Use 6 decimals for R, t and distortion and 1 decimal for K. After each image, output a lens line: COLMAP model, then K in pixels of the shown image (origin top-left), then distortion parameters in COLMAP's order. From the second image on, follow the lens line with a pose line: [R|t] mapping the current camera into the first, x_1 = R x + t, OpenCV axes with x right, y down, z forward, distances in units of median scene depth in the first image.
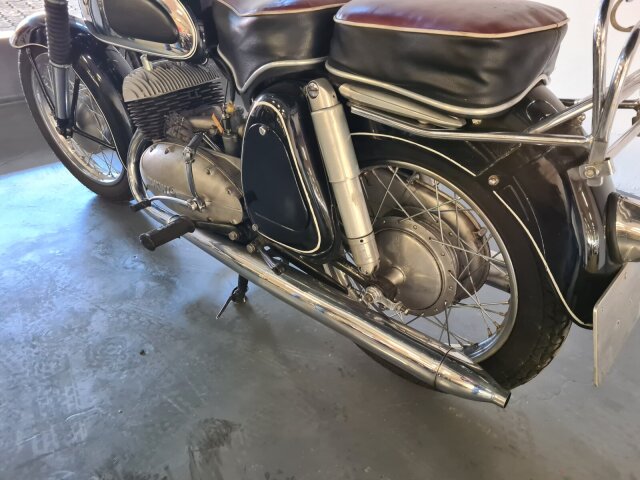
lens RADIAL K [[486.2, 0, 325.8], [0, 486.2, 233.3], [0, 0, 1]] dist [0.061053, -0.043982]
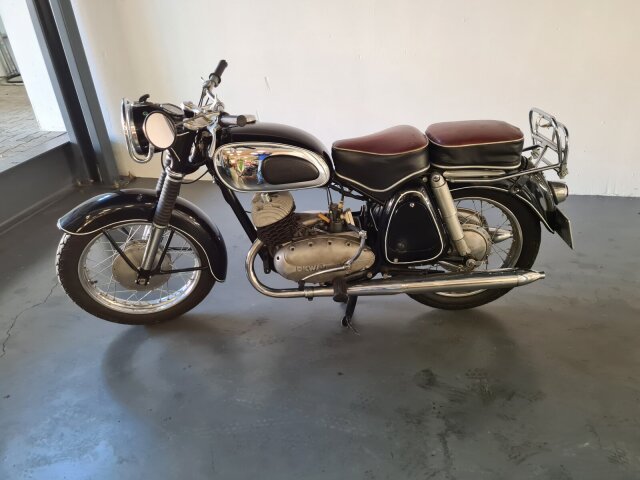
lens RADIAL K [[486.2, 0, 318.9], [0, 486.2, 241.1], [0, 0, 1]] dist [0.061053, -0.043982]
pose [[0.760198, -0.349168, 0.547888, -1.515049], [0.397959, 0.916840, 0.032130, -0.283746], [-0.513545, 0.193611, 0.835934, -0.416704]]
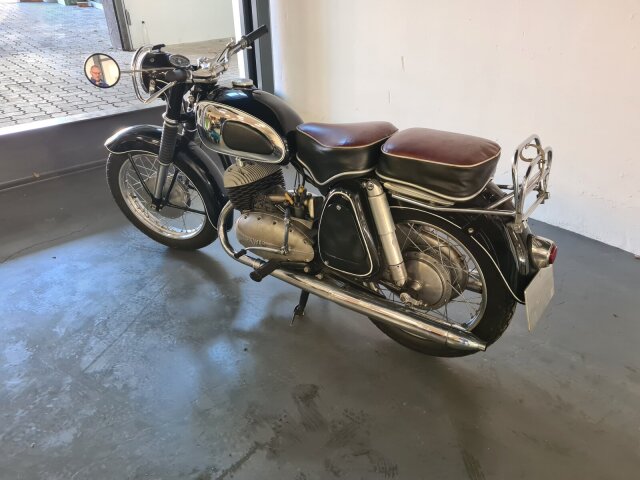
lens RADIAL K [[486.2, 0, 316.6], [0, 486.2, 246.5], [0, 0, 1]] dist [0.061053, -0.043982]
pose [[0.996150, -0.055466, 0.067884, -0.330356], [0.058670, 0.997210, -0.046149, 0.007083], [-0.065135, 0.049954, 0.996625, -0.735178]]
